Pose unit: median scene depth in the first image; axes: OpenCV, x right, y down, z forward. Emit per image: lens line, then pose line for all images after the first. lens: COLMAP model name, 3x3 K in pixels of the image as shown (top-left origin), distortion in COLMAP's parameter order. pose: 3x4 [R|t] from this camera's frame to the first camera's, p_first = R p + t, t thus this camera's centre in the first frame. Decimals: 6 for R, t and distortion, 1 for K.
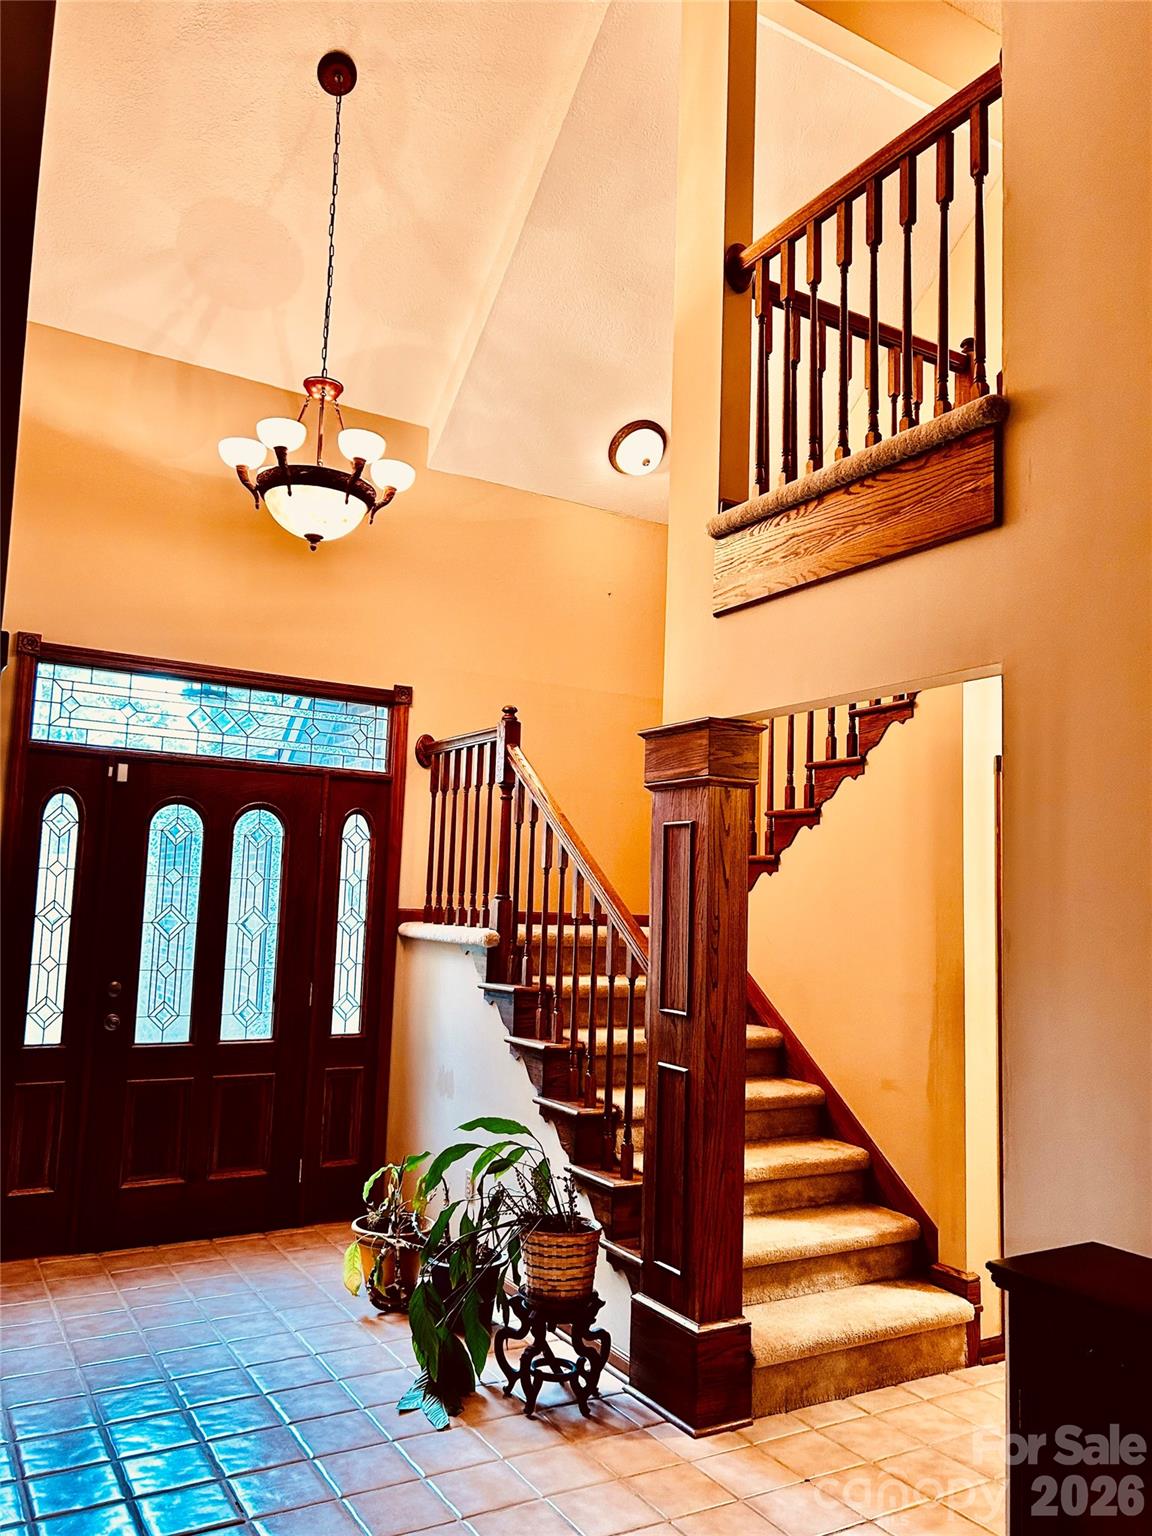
lens RADIAL K [[1154.4, 0, 583.6], [0, 1154.4, 767.3], [0, 0, 1]] dist [0.064626, -0.075977]
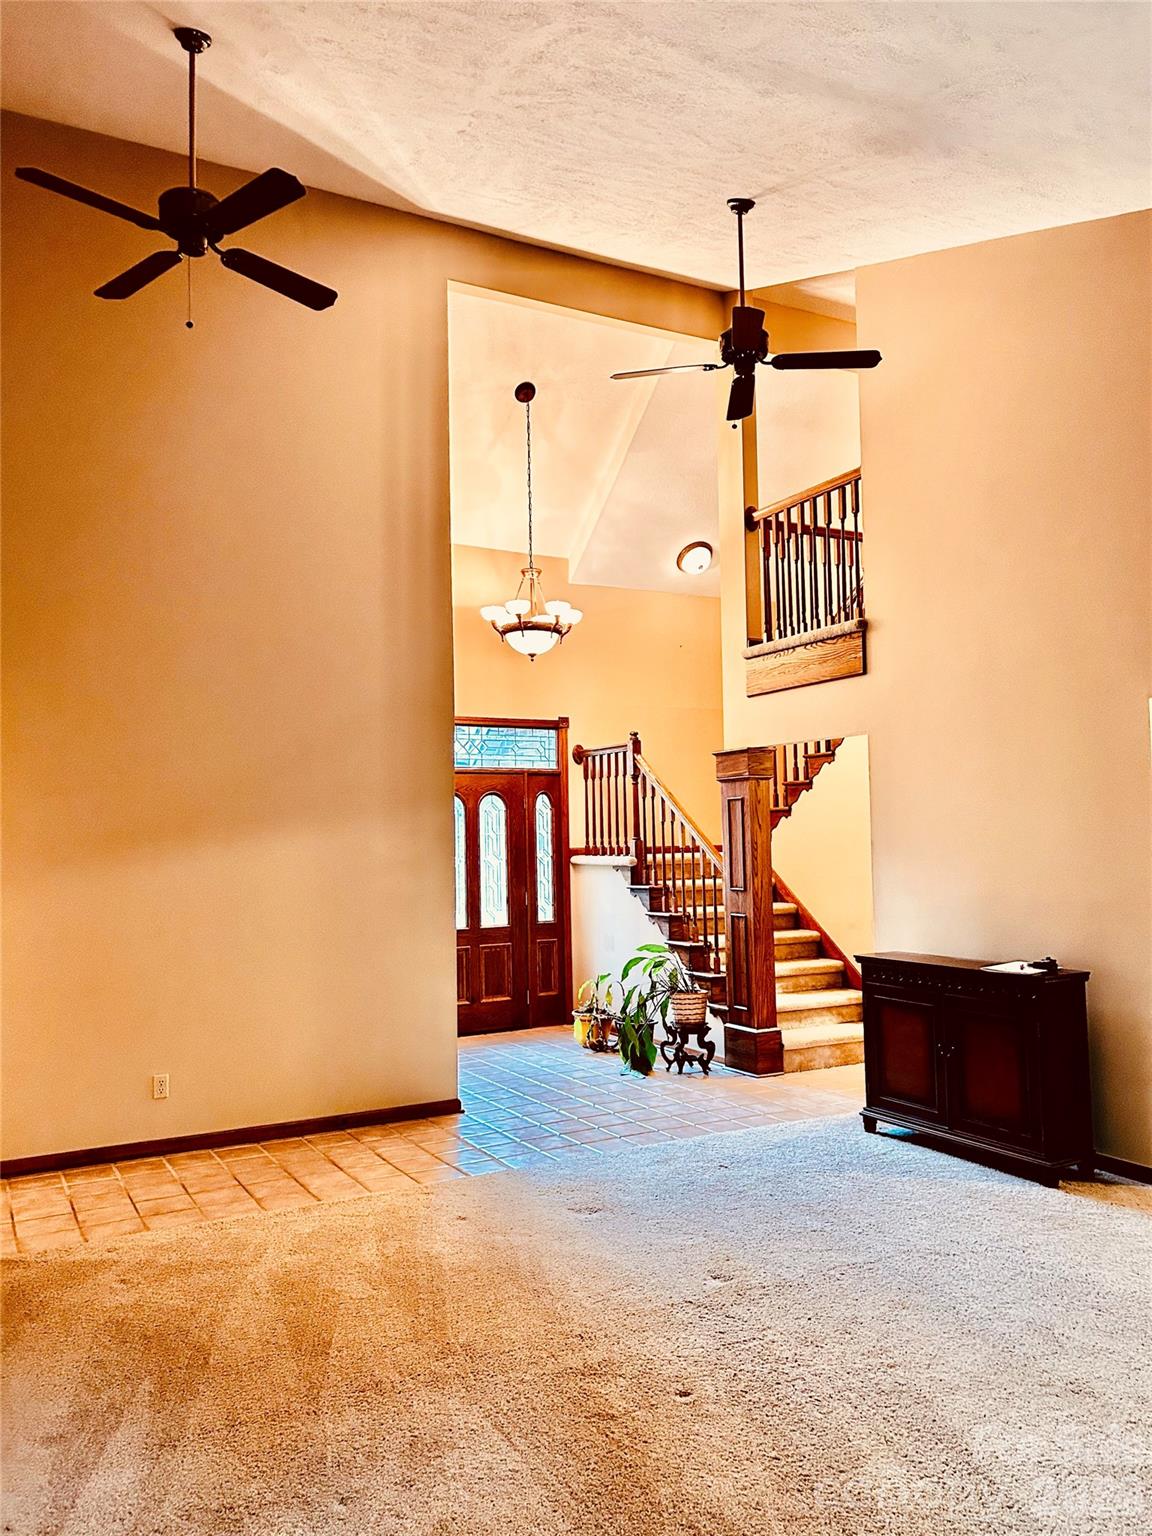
lens RADIAL K [[1154.4, 0, 573.9], [0, 1154.4, 775.3], [0, 0, 1]] dist [0.064626, -0.075977]
pose [[0.997470, -0.054717, -0.045385, -0.090661], [0.057351, 0.996613, 0.058941, -0.109710], [0.042006, -0.061395, 0.997229, -0.886279]]
